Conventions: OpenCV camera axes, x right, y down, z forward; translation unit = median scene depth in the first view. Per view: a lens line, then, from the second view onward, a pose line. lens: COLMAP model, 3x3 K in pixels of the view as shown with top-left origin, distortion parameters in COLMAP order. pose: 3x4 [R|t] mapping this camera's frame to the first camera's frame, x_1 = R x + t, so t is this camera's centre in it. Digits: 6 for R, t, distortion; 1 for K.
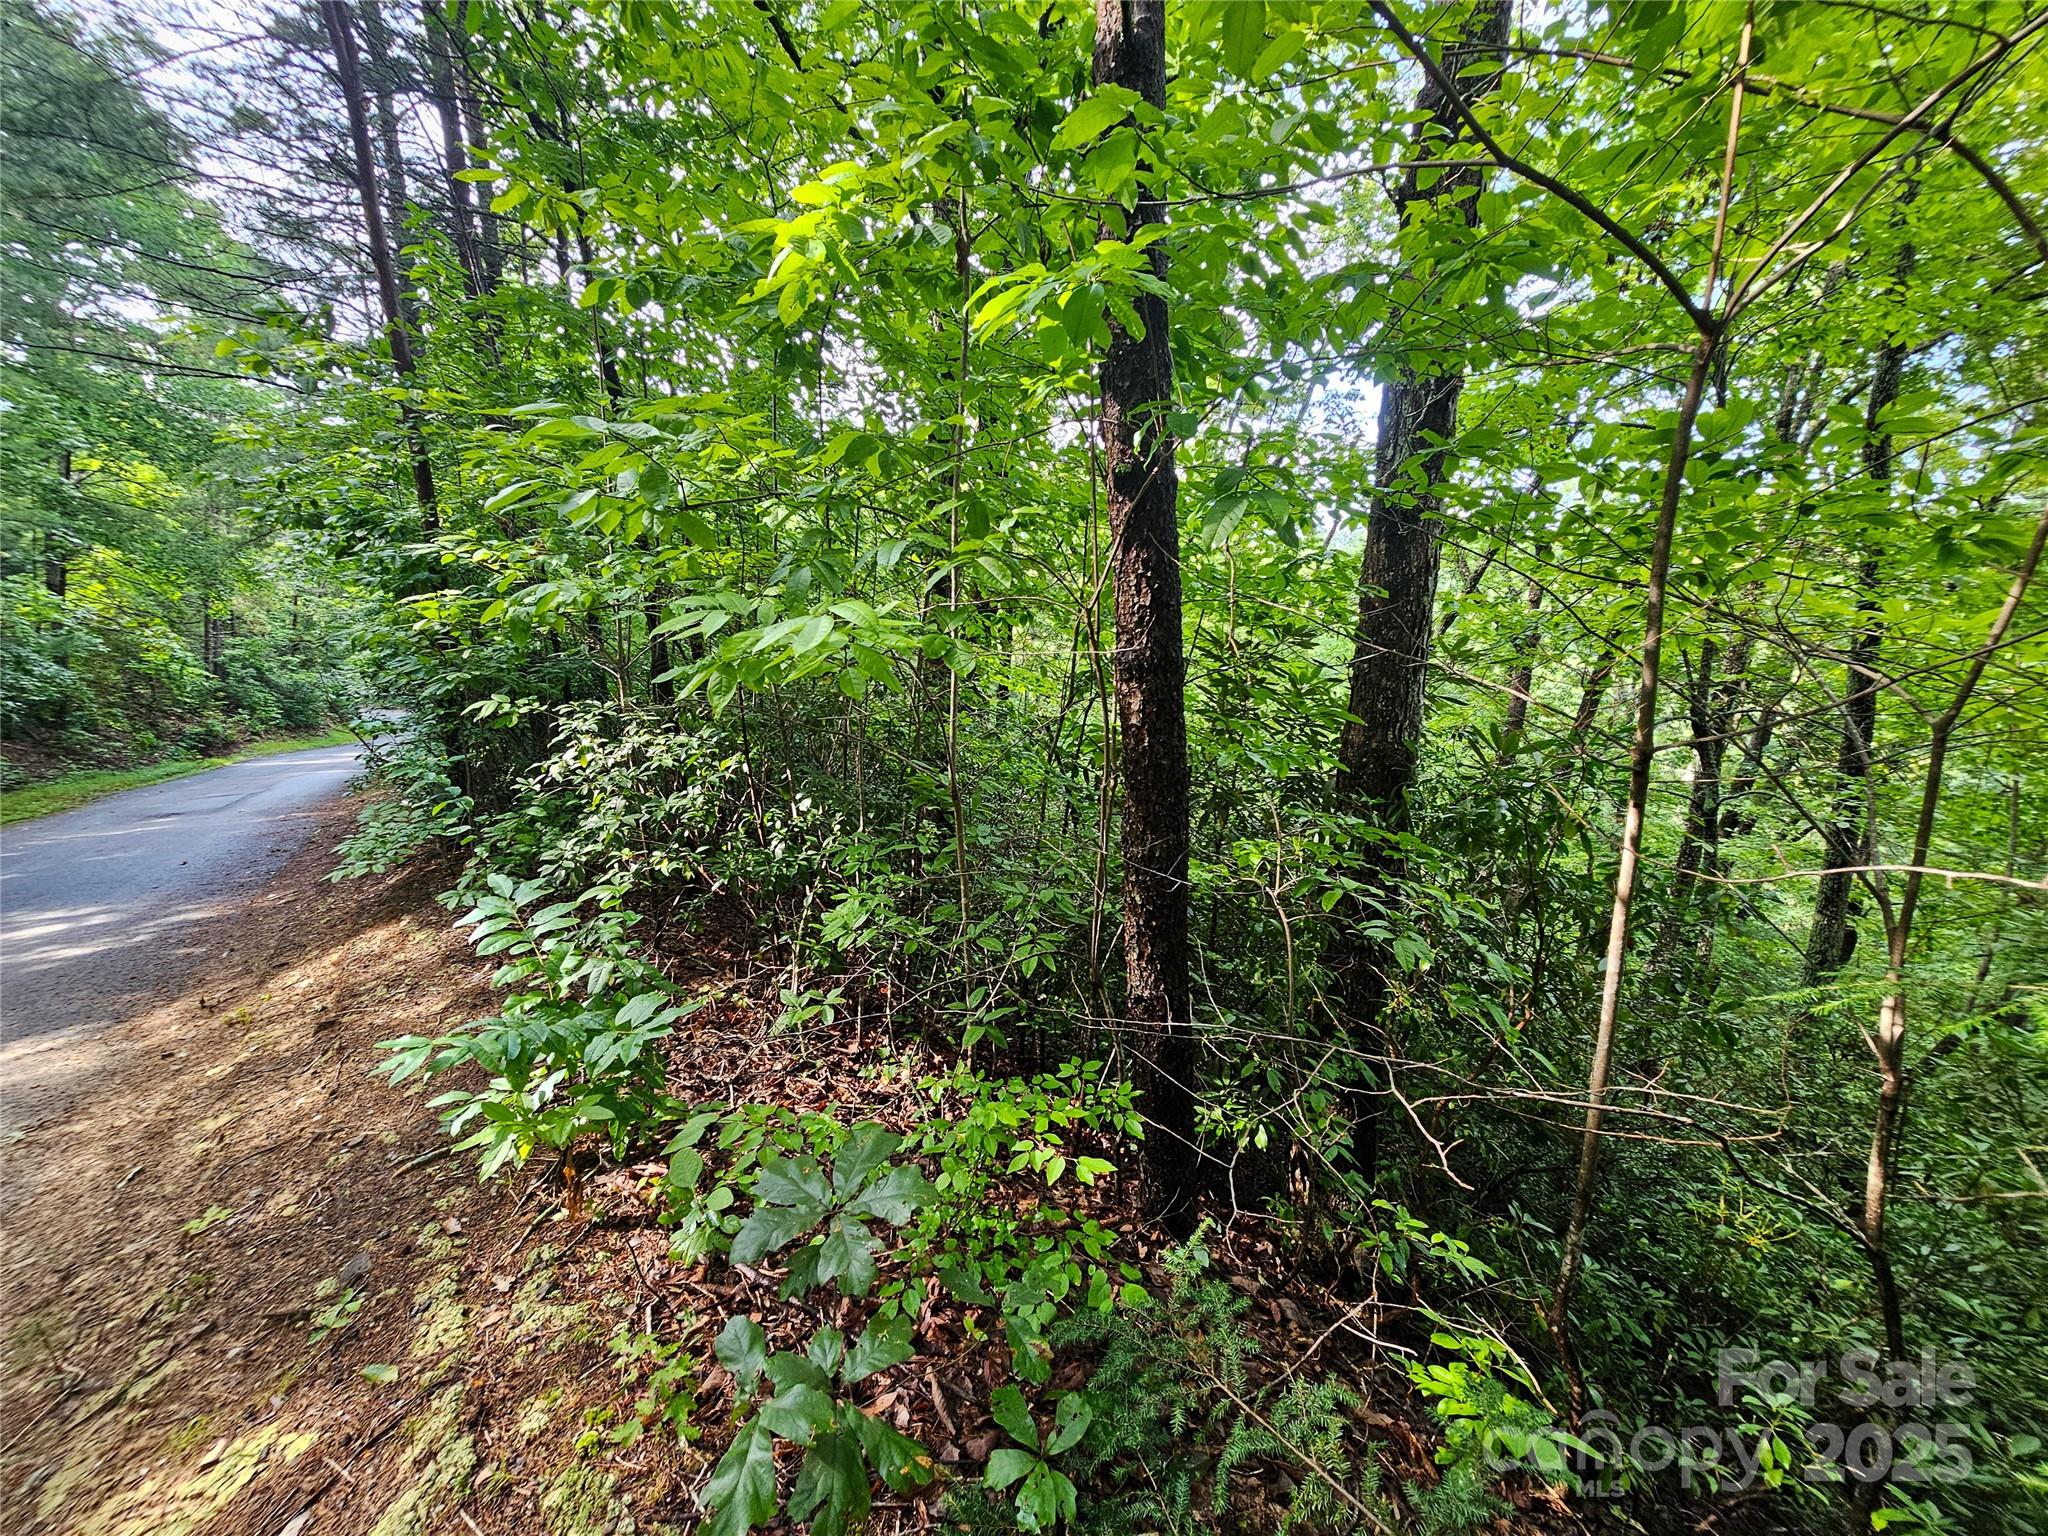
lens RADIAL K [[822.2, 0, 1015.1], [0, 822.2, 770.2], [0, 0, 1]] dist [-0.000535, -0.000156]
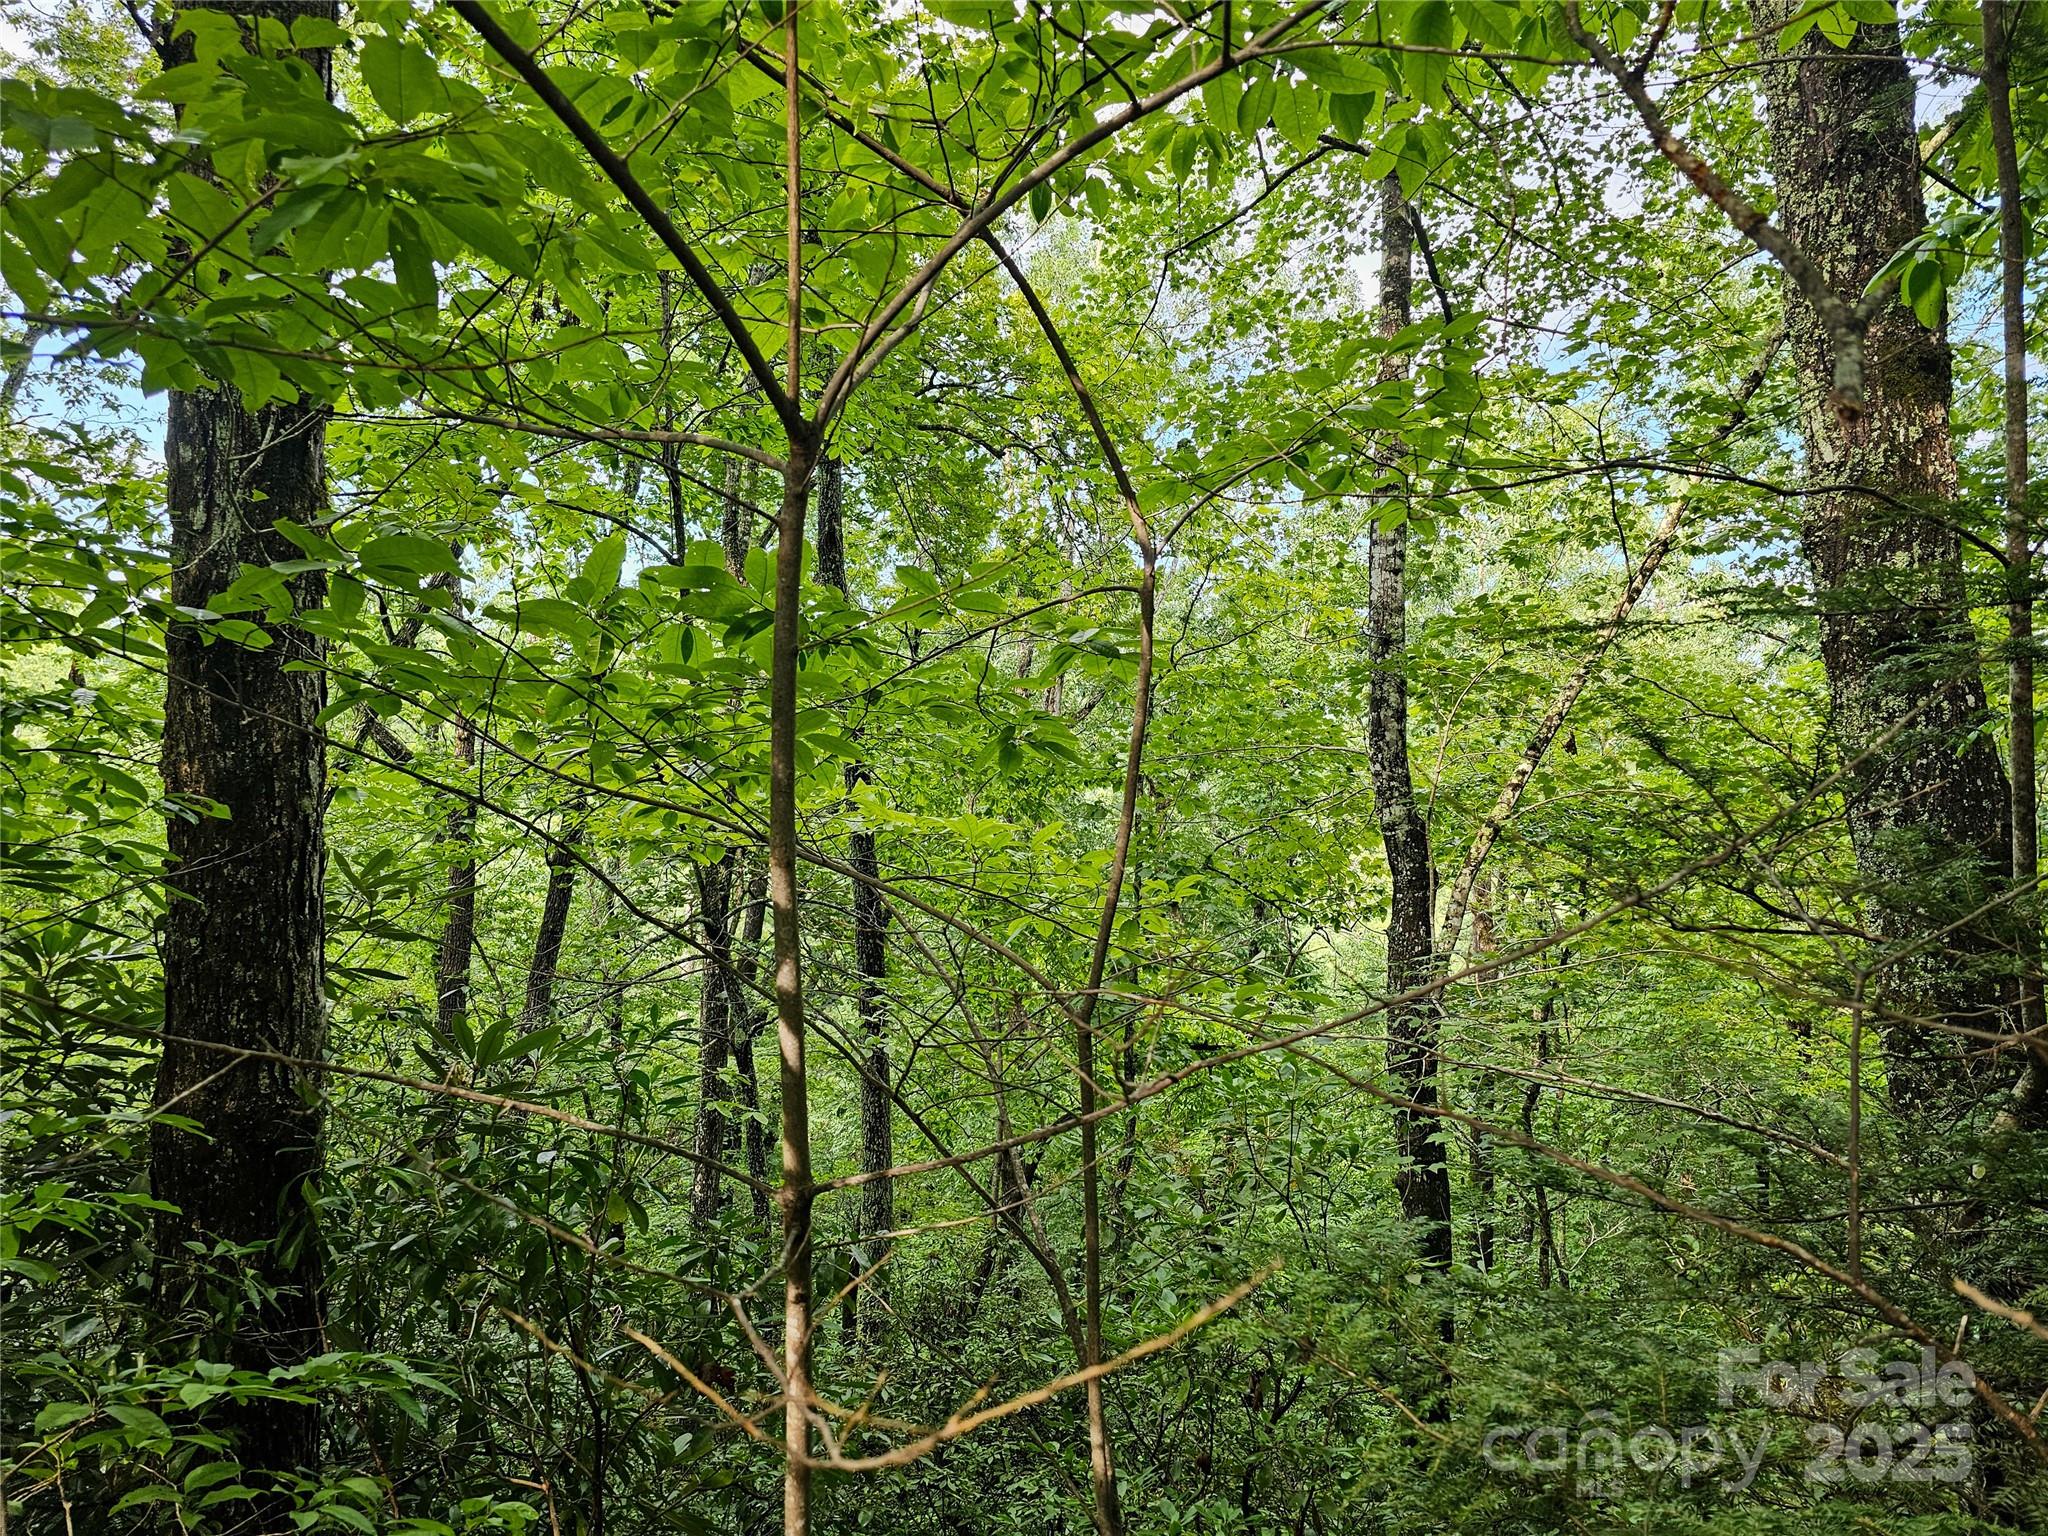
lens RADIAL K [[1368.5, 0, 1020.4], [0, 1368.5, 767.8], [0, 0, 1]] dist [-0.004176, -0.000036]
pose [[0.582765, -0.027170, 0.812187, 0.087762], [0.167073, 0.982096, -0.087025, -0.102068], [-0.795281, 0.186410, 0.576871, 0.191715]]
